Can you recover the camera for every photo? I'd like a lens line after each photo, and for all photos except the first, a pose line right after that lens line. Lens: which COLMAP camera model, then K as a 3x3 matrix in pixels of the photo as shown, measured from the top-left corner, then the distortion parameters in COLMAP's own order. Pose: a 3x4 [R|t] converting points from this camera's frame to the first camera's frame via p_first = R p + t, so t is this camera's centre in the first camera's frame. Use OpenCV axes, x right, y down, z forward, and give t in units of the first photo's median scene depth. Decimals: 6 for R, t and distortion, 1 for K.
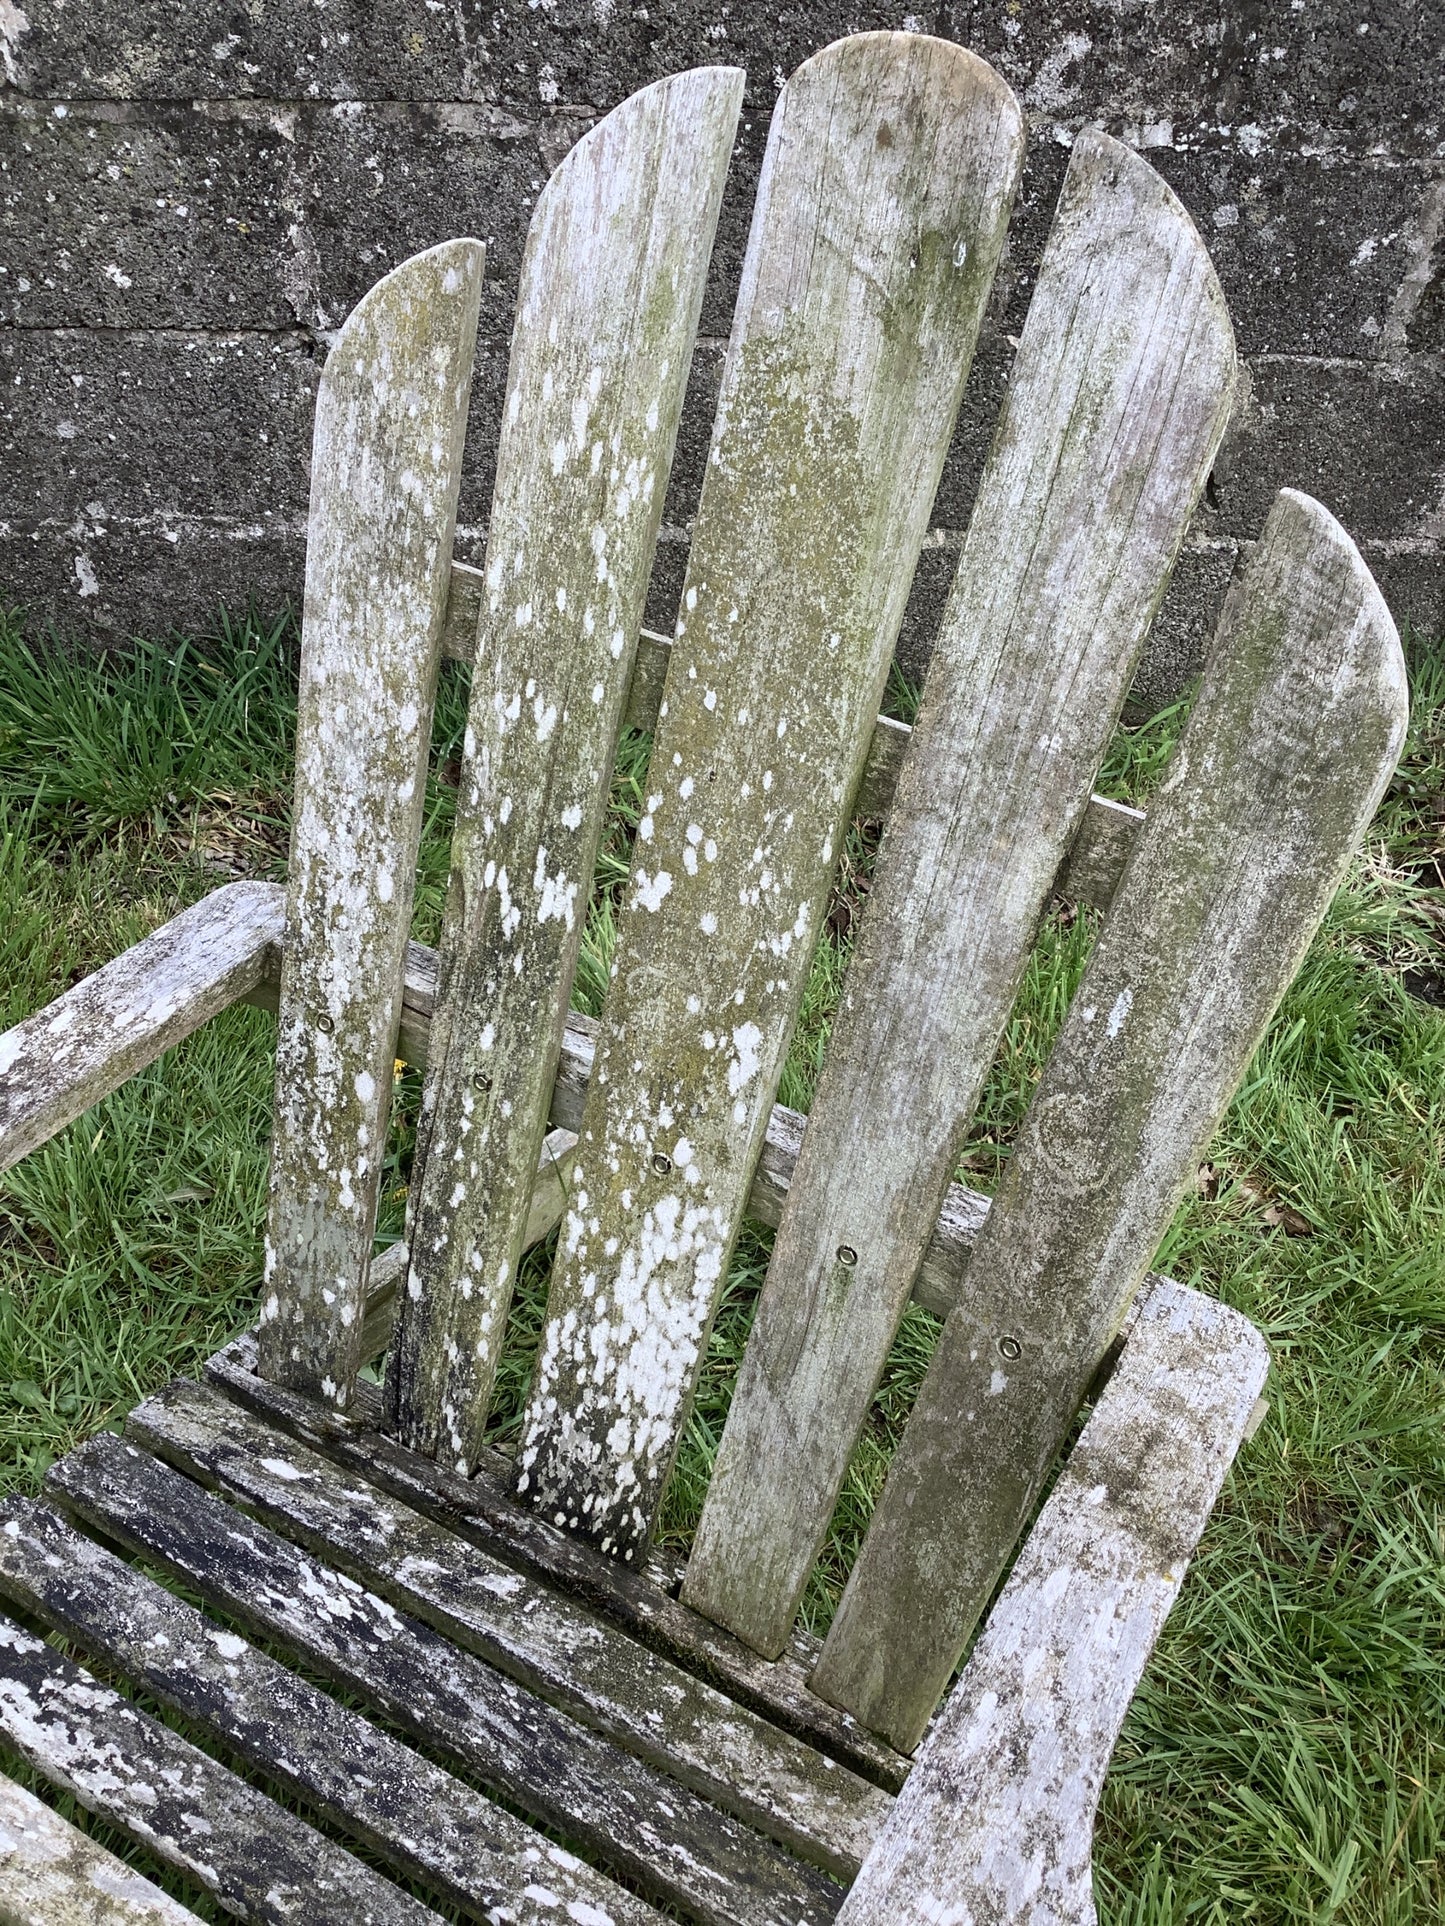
lens RADIAL K [[1802.4, 0, 736.3], [0, 1802.4, 962.5], [0, 0, 1]] dist [-0.001340, 0.000000]
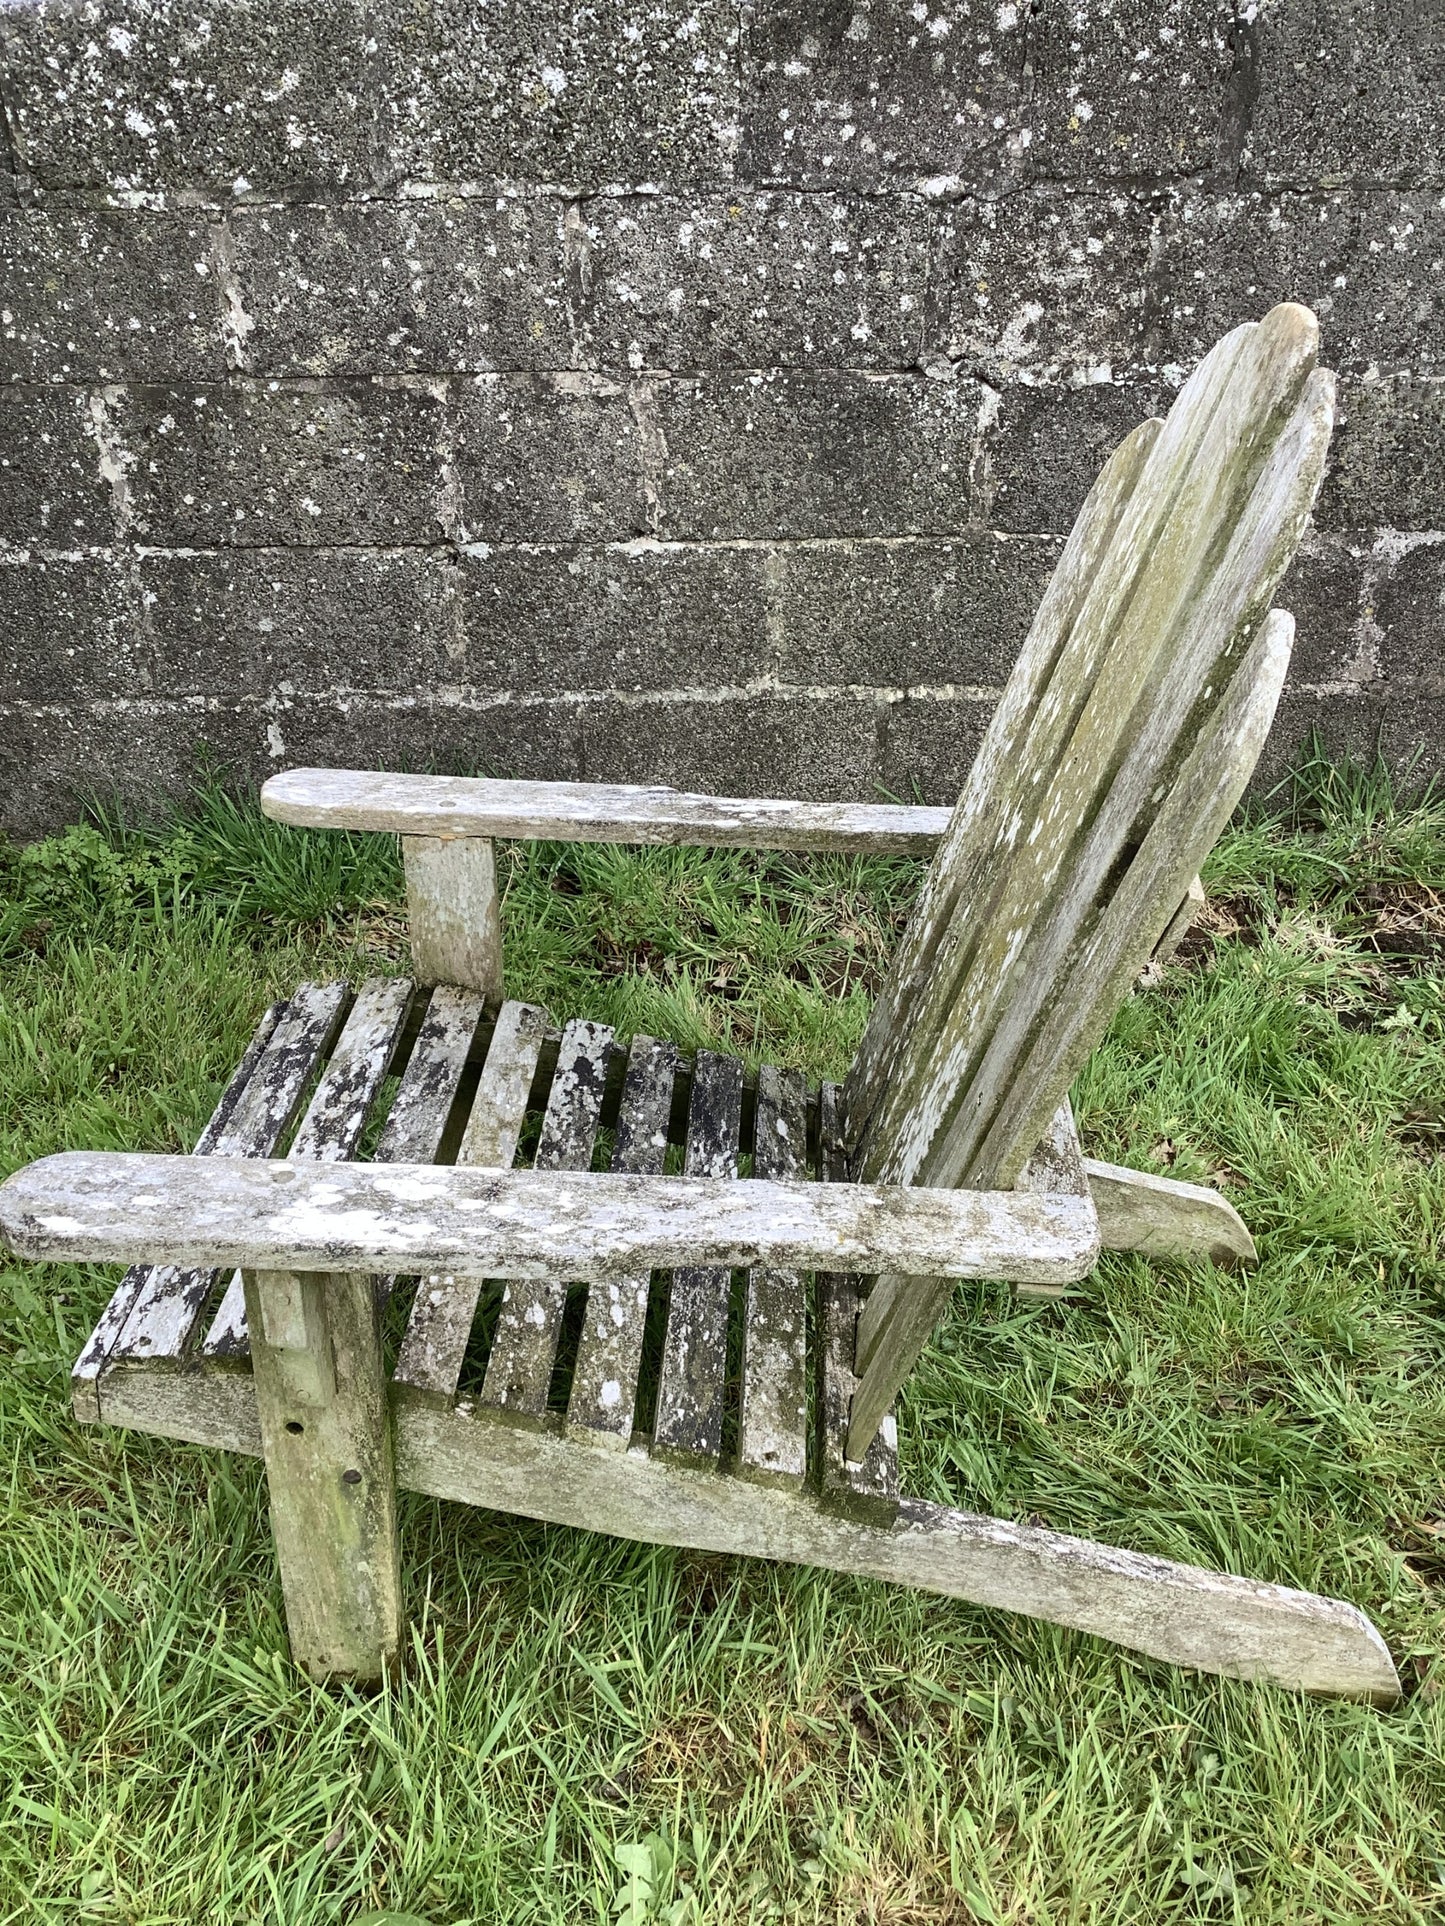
lens RADIAL K [[1802.4, 0, 724.3], [0, 1802.4, 965.6], [0, 0, 1]] dist [-0.001340, 0.000000]
pose [[0.998292, -0.020518, -0.054700, 0.025568], [0.011695, 0.987531, -0.156992, 0.171642], [0.057239, 0.156084, 0.986084, -0.244168]]
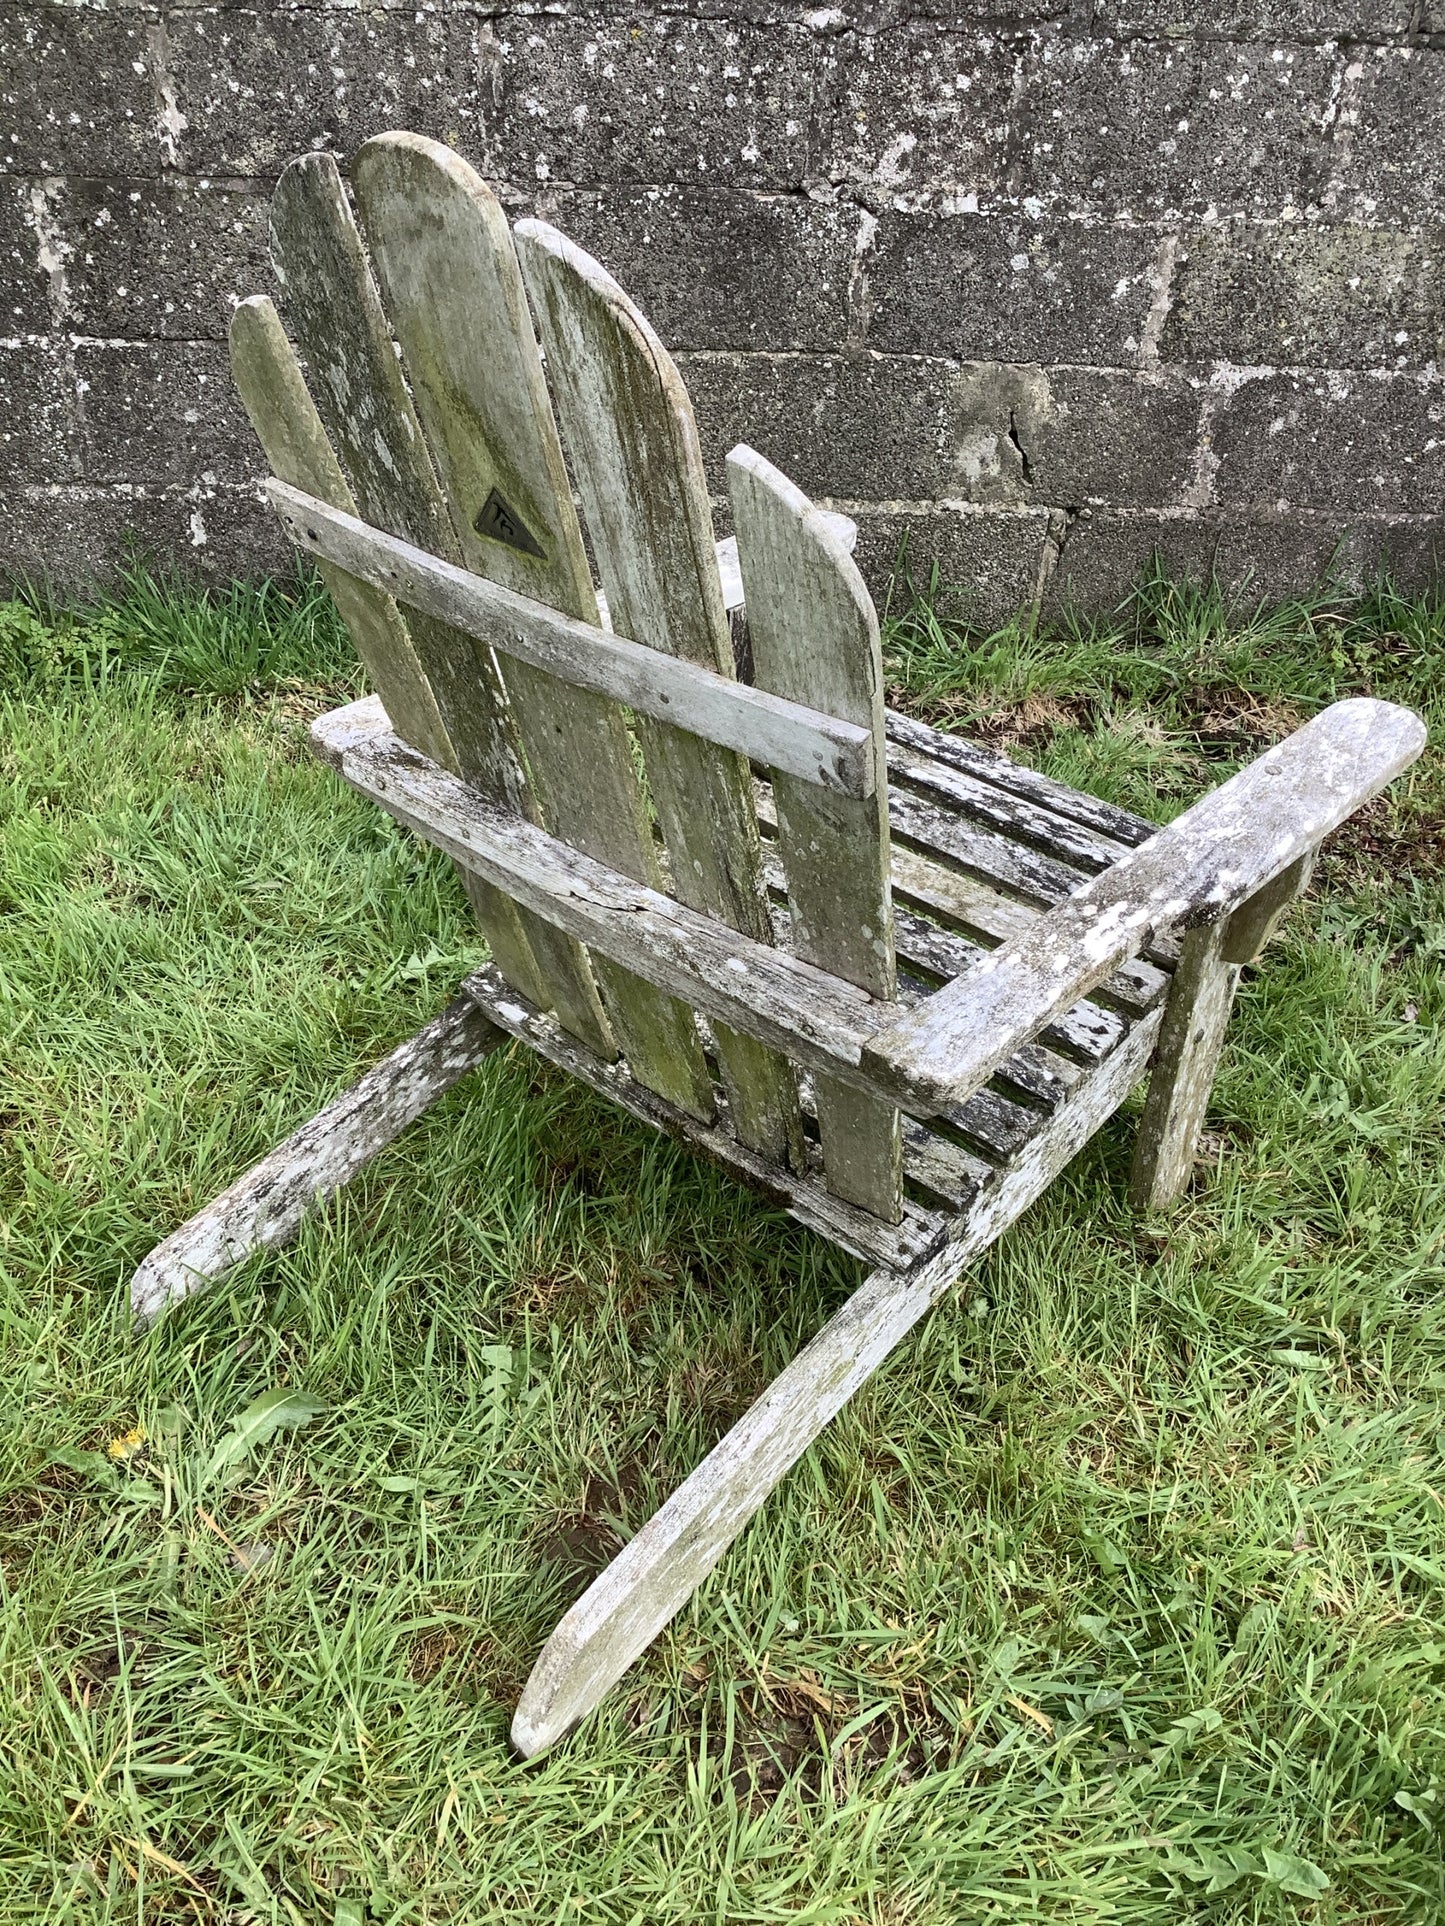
lens RADIAL K [[1802.4, 0, 724.6], [0, 1802.4, 978.1], [0, 0, 1]] dist [-0.001340, 0.000000]
pose [[0.999955, 0.003694, -0.008773, 0.058192], [-0.004735, 0.992540, -0.121827, 0.338216], [0.008257, 0.121863, 0.992513, -0.360278]]
